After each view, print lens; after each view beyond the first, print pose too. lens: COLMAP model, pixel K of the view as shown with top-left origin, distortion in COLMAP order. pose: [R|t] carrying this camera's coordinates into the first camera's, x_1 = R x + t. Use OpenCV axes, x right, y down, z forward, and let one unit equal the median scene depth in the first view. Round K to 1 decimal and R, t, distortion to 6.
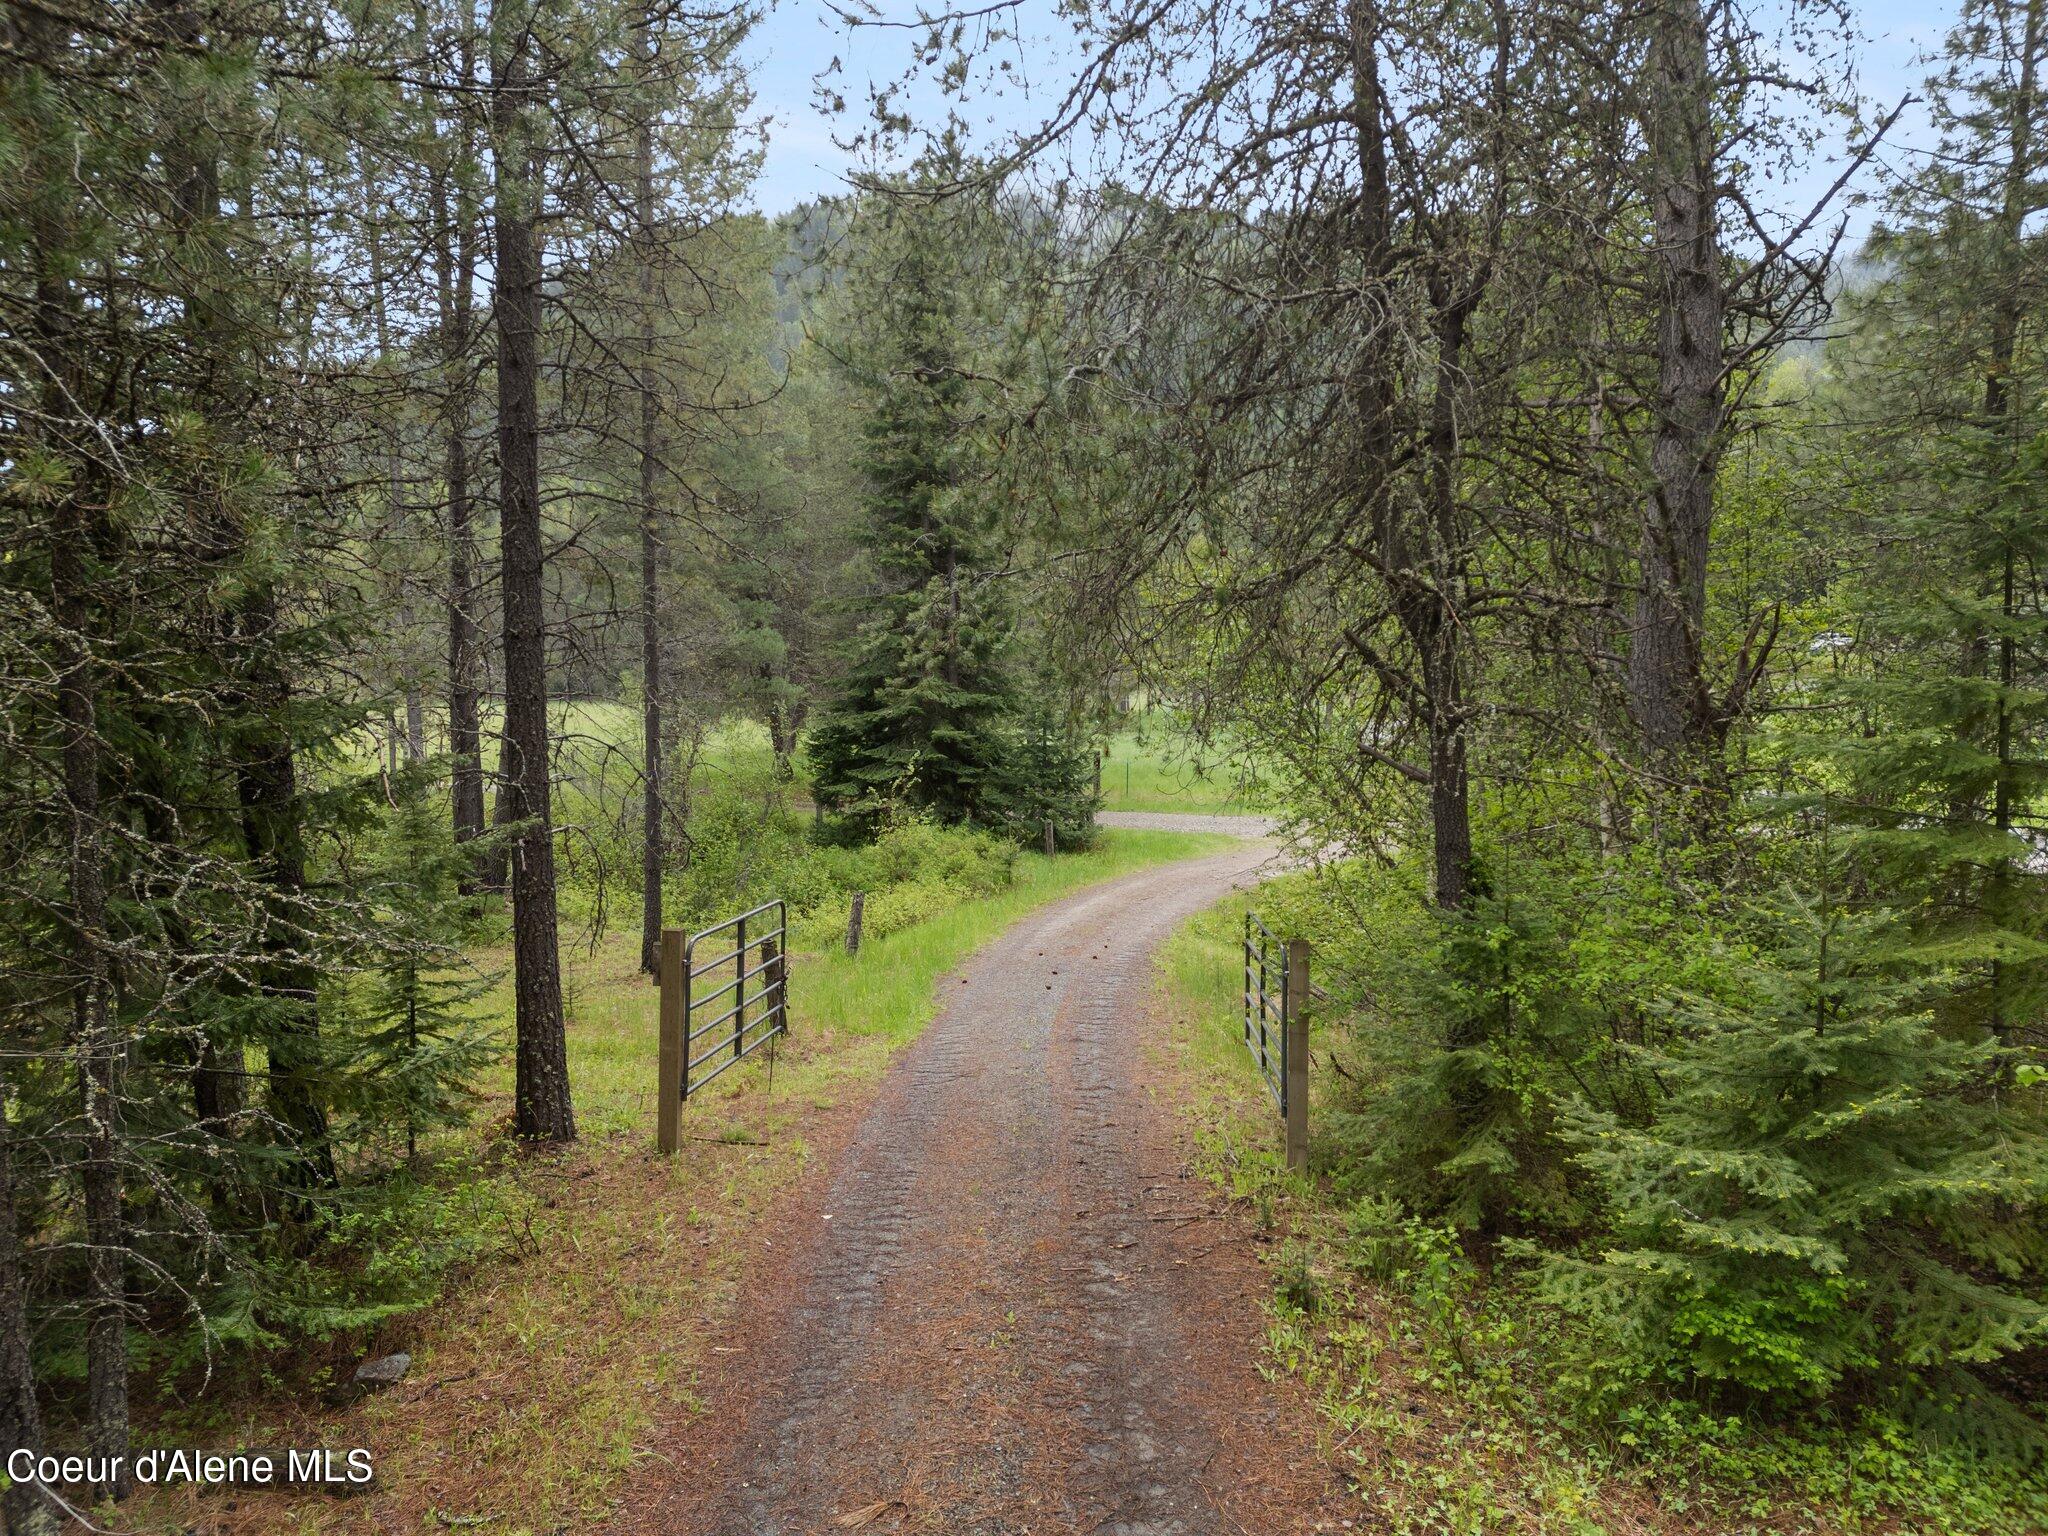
lens RADIAL K [[1395.4, 0, 1024.0], [0, 1395.4, 768.0], [0, 0, 1]] dist [0.087901, -0.086265]
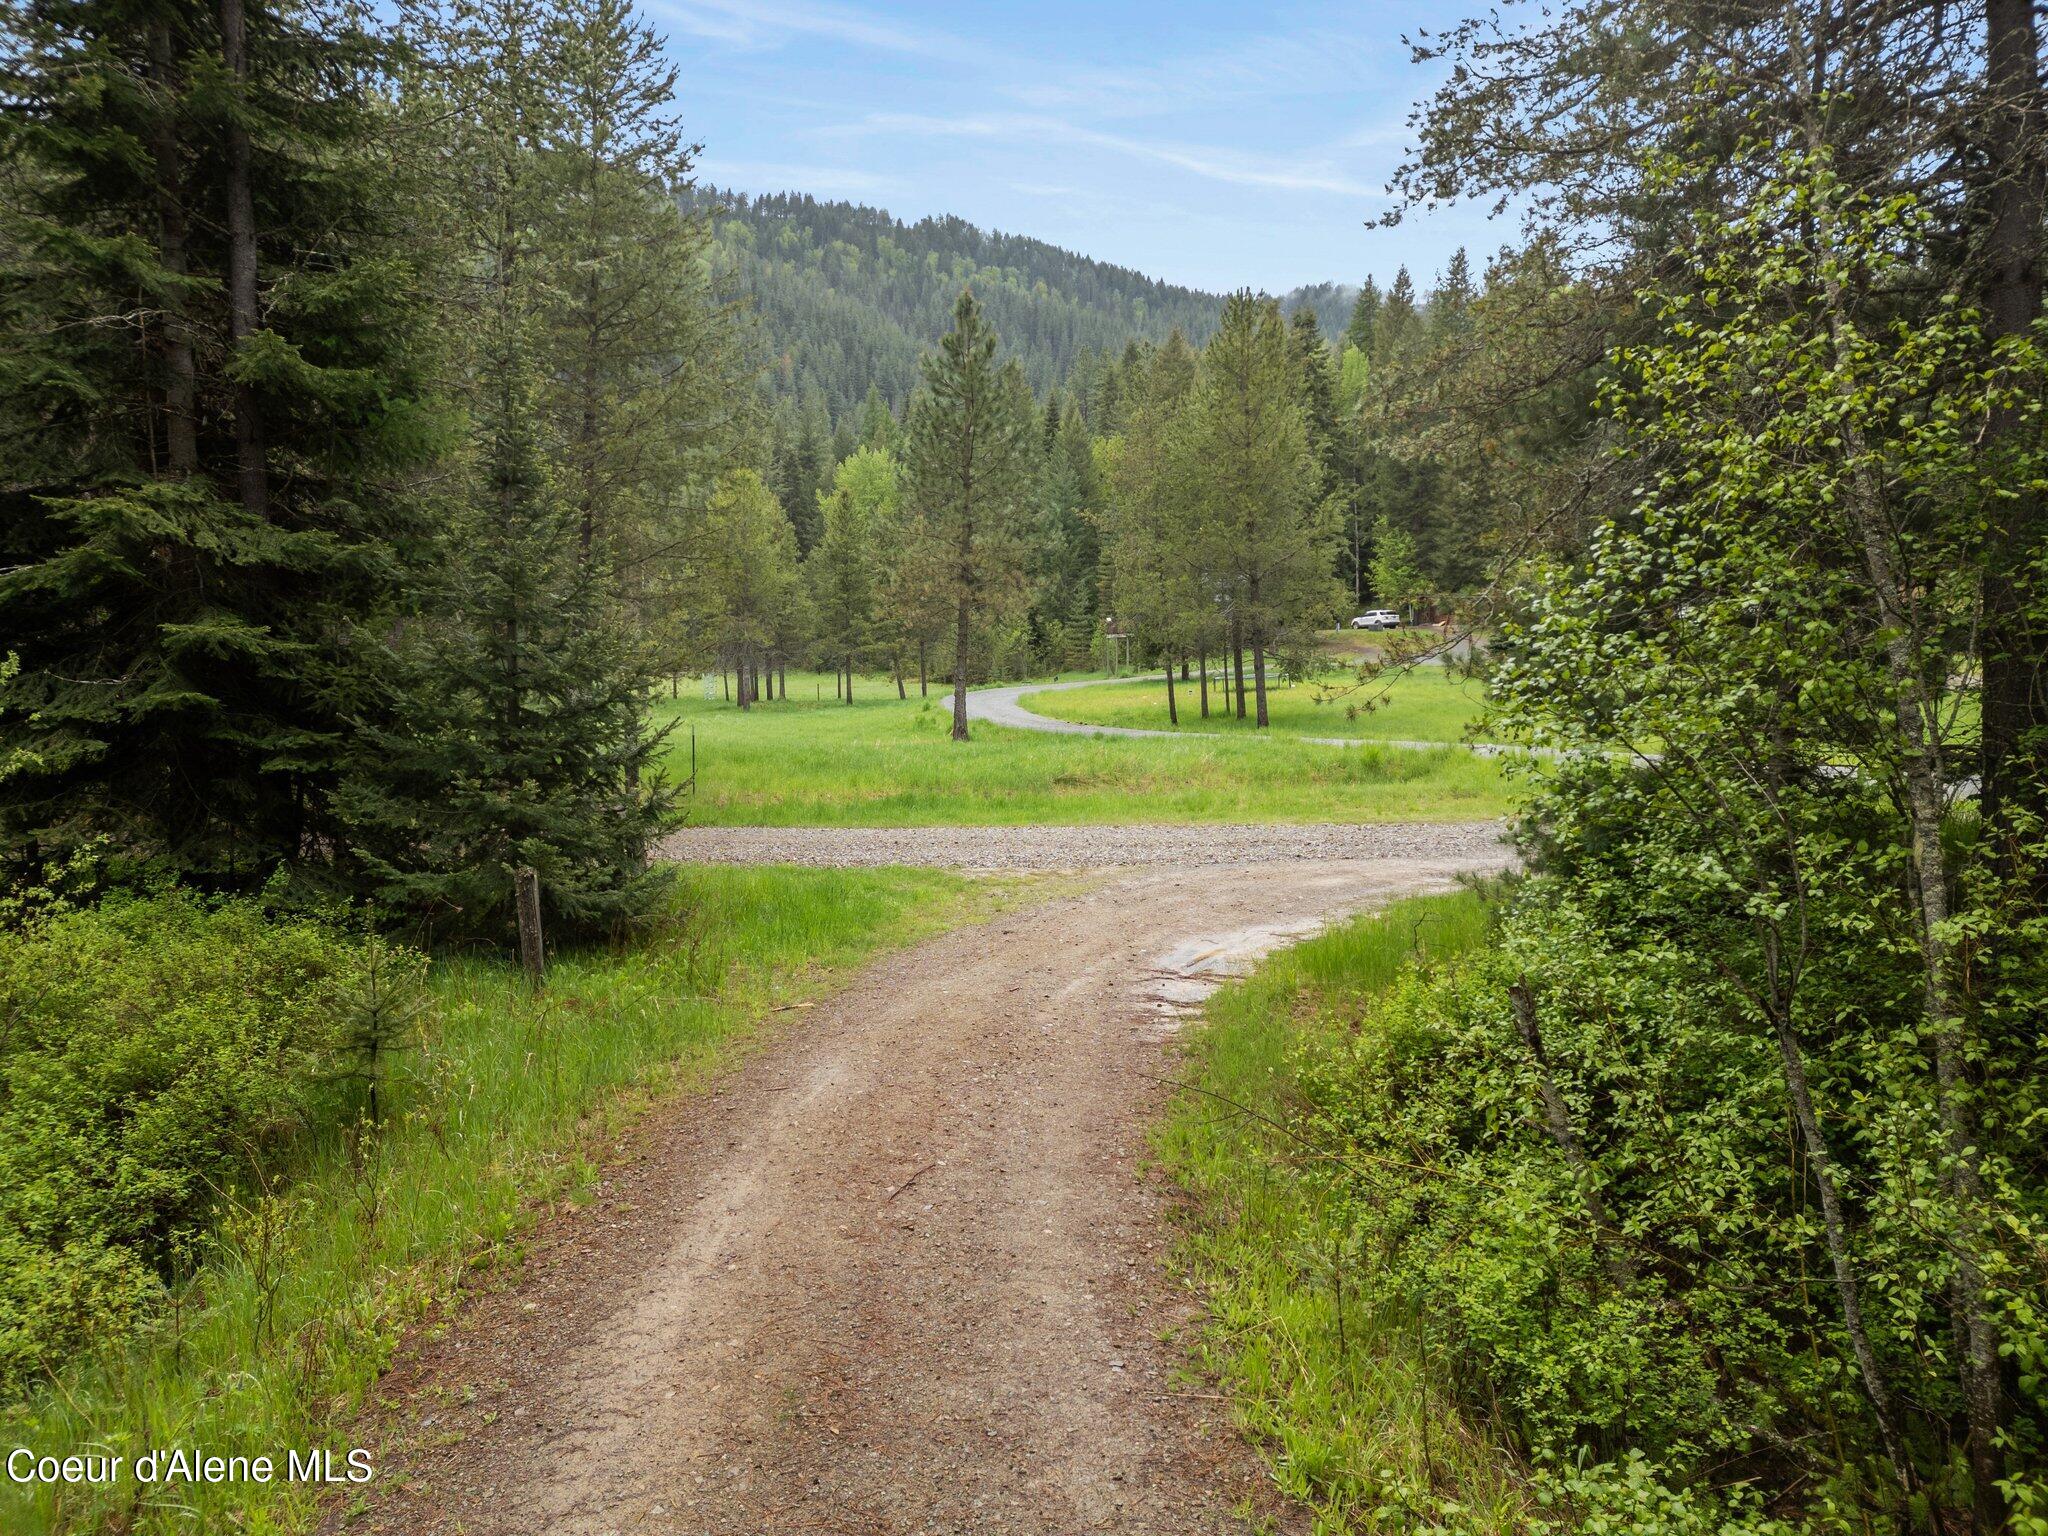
lens RADIAL K [[1395.4, 0, 1024.0], [0, 1395.4, 768.0], [0, 0, 1]] dist [0.087901, -0.086265]
pose [[0.941976, -0.016584, 0.335271, 0.016373], [0.018771, 0.999818, -0.003283, 0.014490], [-0.335156, 0.009386, 0.942116, 0.586957]]
